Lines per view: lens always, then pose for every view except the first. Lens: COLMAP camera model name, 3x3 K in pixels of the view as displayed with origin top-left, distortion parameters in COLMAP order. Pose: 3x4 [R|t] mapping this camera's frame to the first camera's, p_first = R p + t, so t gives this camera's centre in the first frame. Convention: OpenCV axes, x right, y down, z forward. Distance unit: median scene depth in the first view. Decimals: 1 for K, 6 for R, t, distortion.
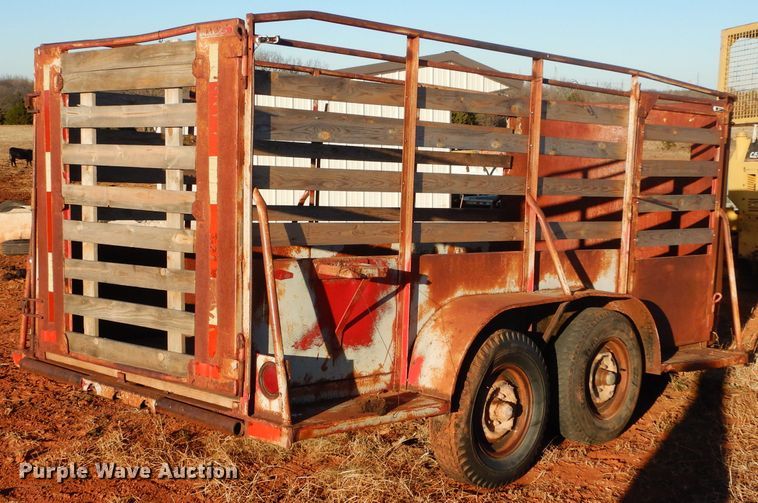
lens RADIAL K [[1125.8, 0, 379.0], [0, 1125.8, 251.5], [0, 0, 1]] dist [0.035895, 0.047159]
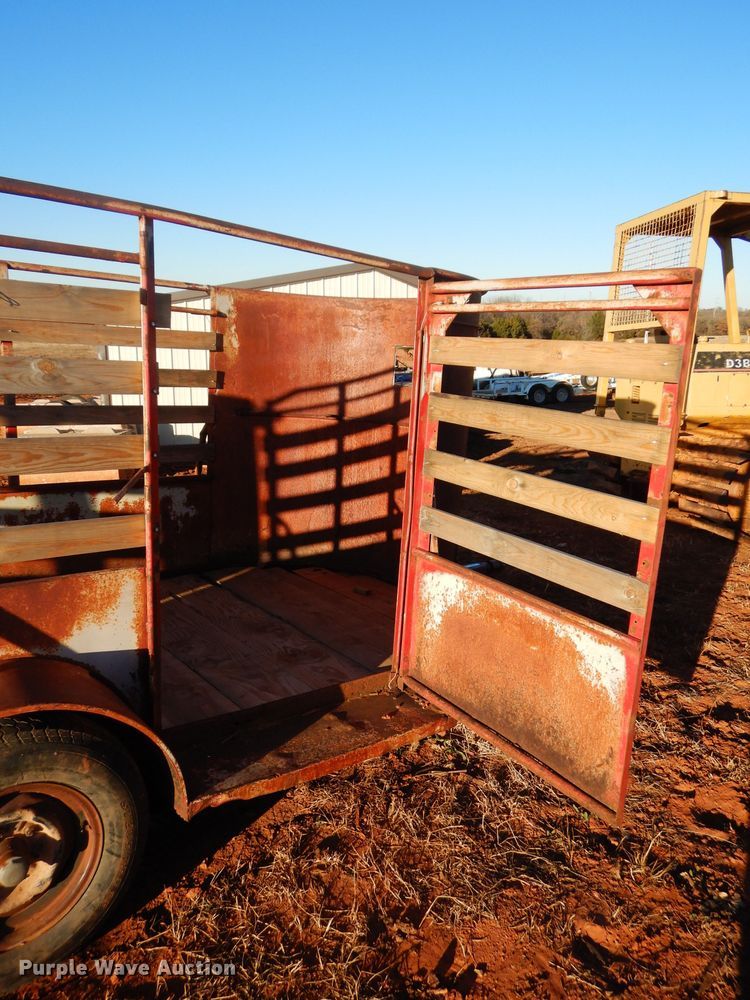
lens RADIAL K [[722.8, 0, 375.0], [0, 722.8, 500.0], [0, 0, 1]] dist [0.033598, -0.001461]
pose [[0.989148, 0.028423, -0.144150, 0.469820], [-0.012779, 0.994035, 0.108314, -0.090841], [0.146369, -0.105296, 0.983610, 0.879665]]
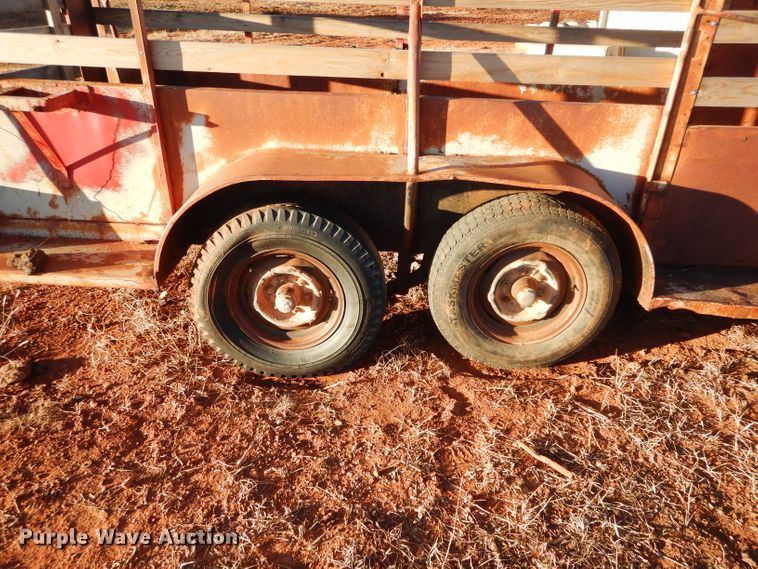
lens RADIAL K [[549.5, 0, 379.0], [0, 549.5, 284.5], [0, 0, 1]] dist [0.027963, -0.003458]
pose [[0.674848, 0.331438, -0.659340, 0.439300], [-0.053348, 0.913040, 0.404366, -0.035817], [0.736026, -0.237711, 0.633845, 0.849553]]
